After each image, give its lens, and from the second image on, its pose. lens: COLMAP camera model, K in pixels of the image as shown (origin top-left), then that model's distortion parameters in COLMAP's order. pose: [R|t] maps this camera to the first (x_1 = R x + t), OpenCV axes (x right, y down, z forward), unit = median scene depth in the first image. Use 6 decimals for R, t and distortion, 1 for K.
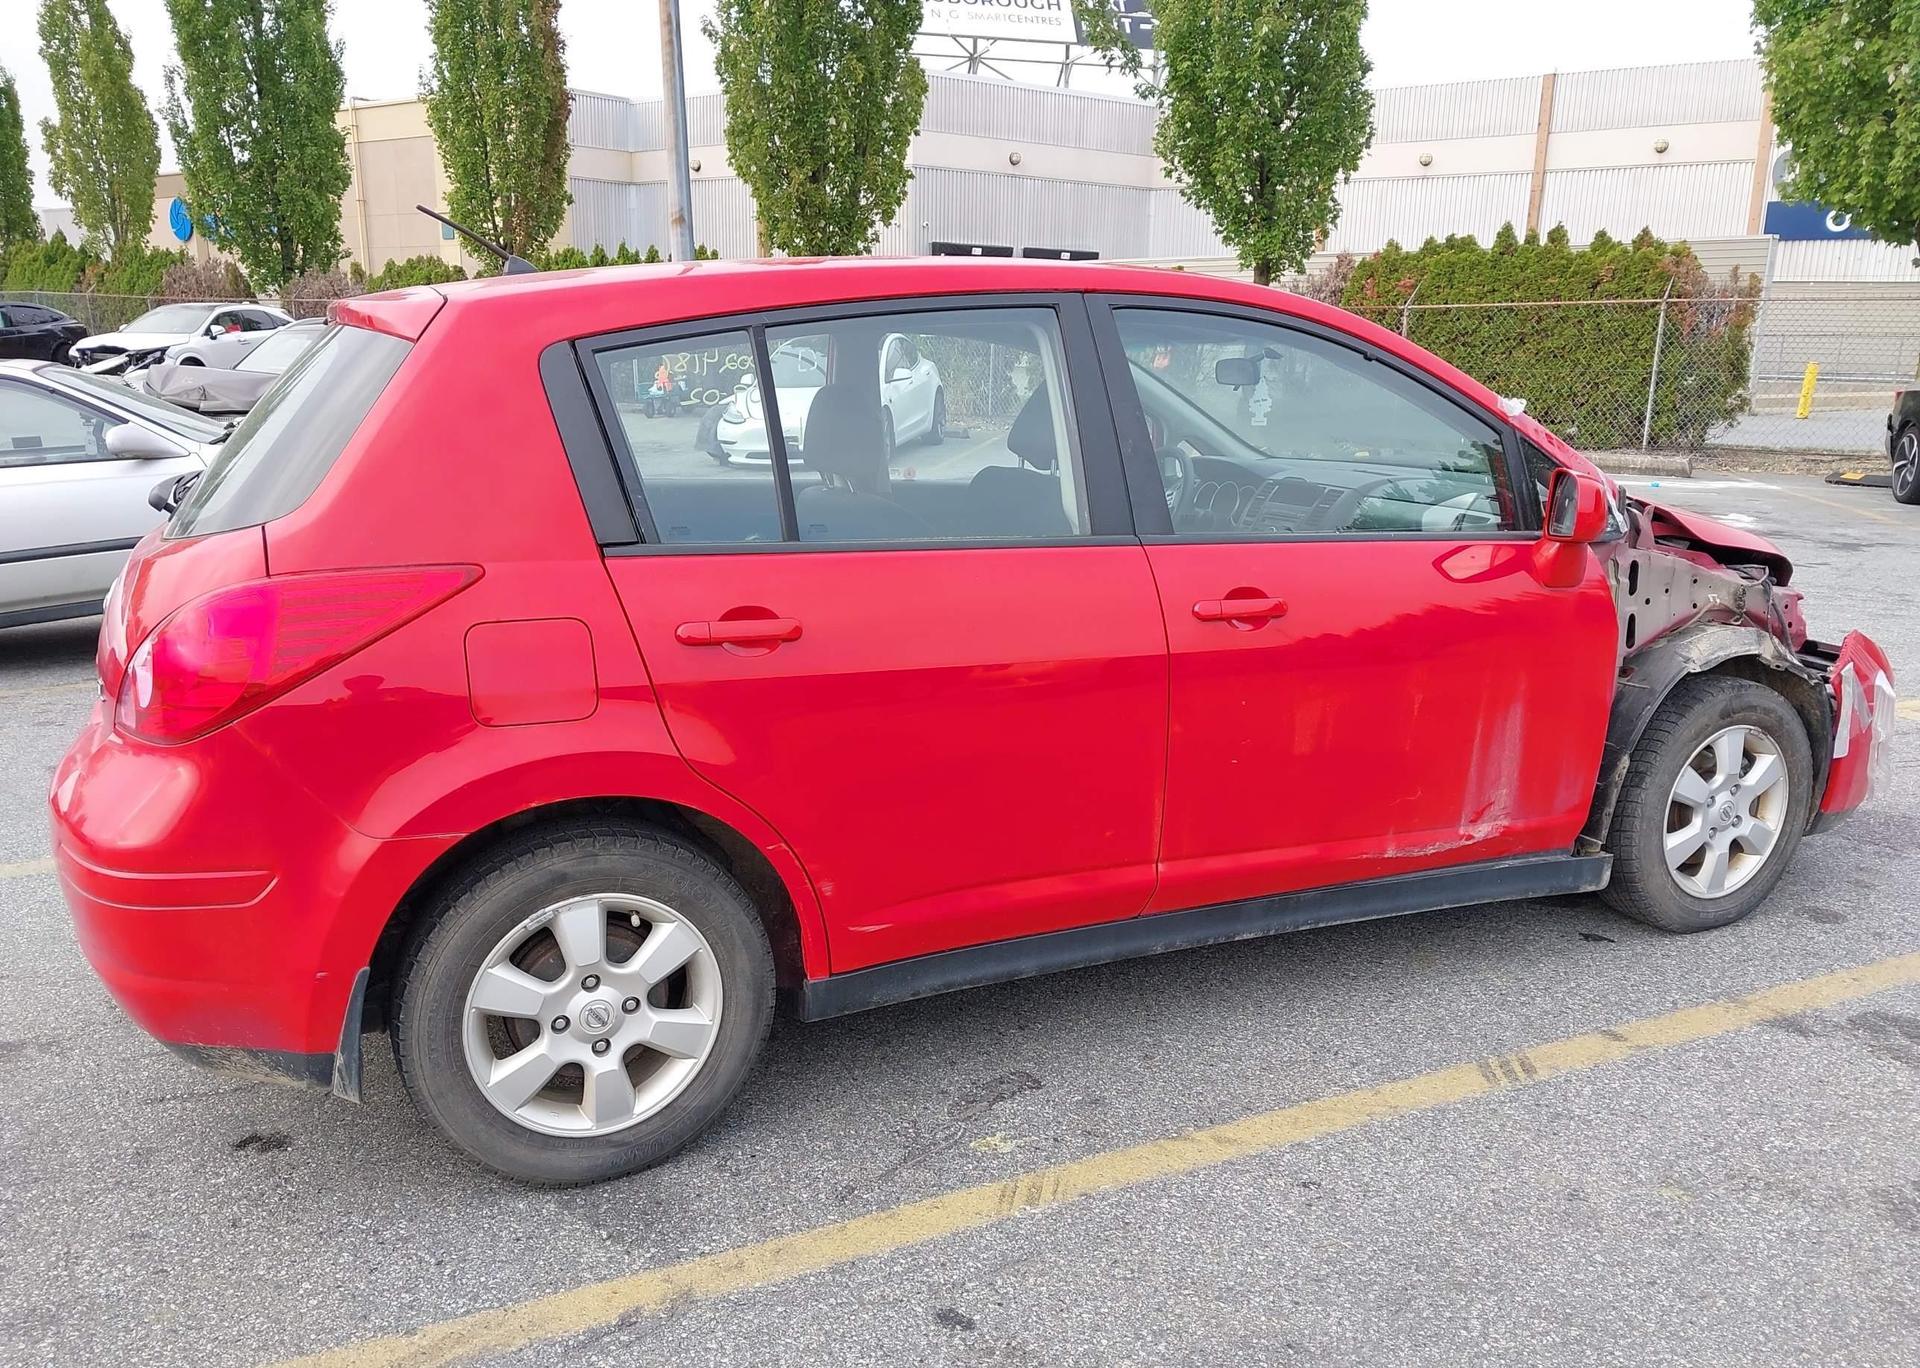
lens RADIAL K [[1526.8, 0, 964.4], [0, 1526.8, 693.7], [0, 0, 1]] dist [0.018686, -0.020694]
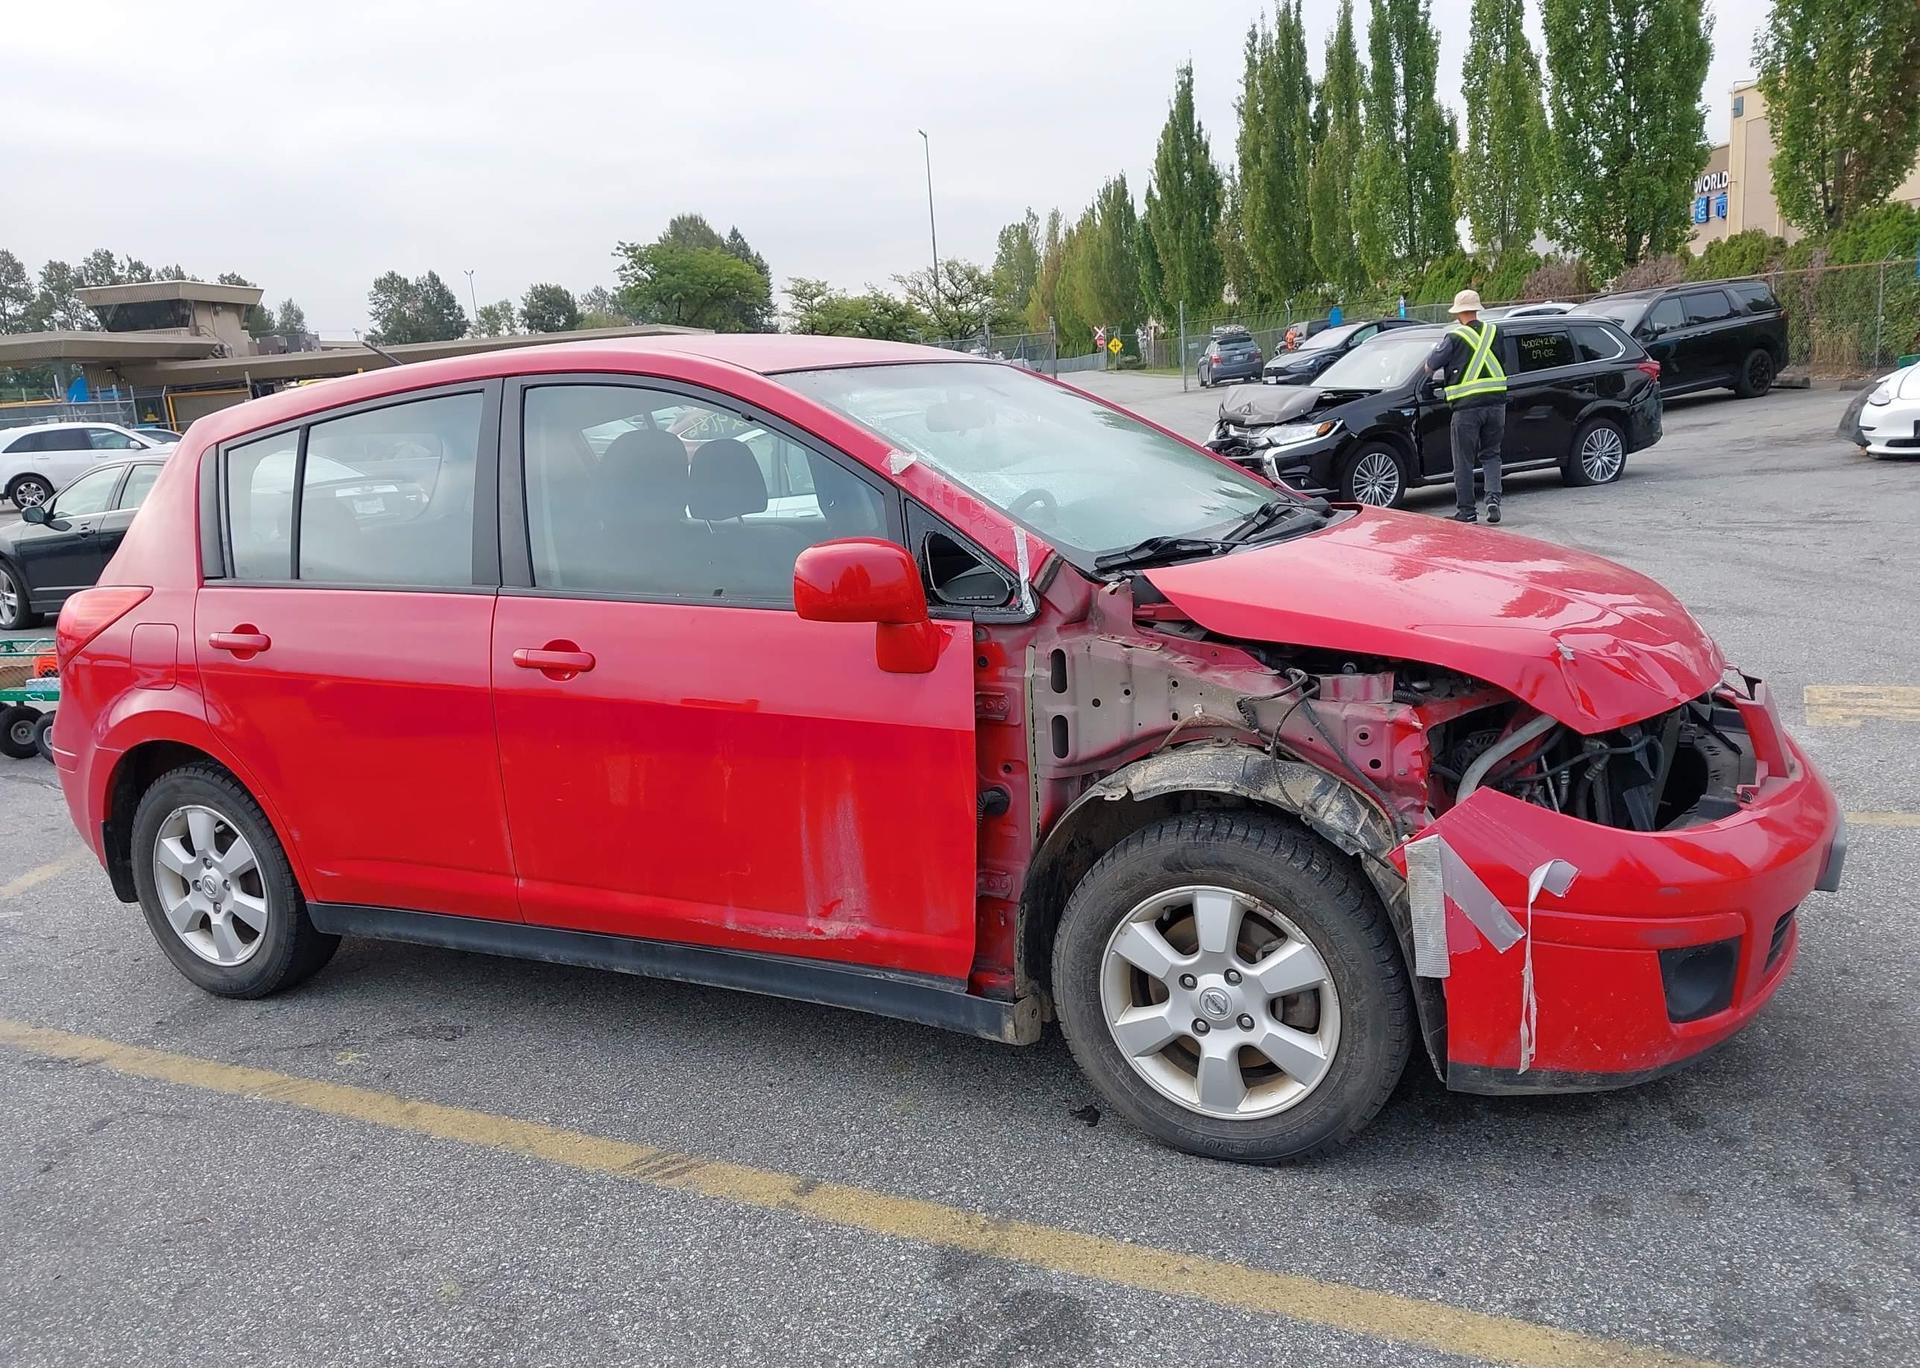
lens RADIAL K [[1526.8, 0, 958.1], [0, 1526.8, 681.3], [0, 0, 1]] dist [0.018686, -0.020694]
pose [[0.609528, 0.099960, -0.786437, 1.070734], [-0.097712, 0.993927, 0.050601, -0.109011], [0.786720, 0.046002, 0.615594, 0.490639]]
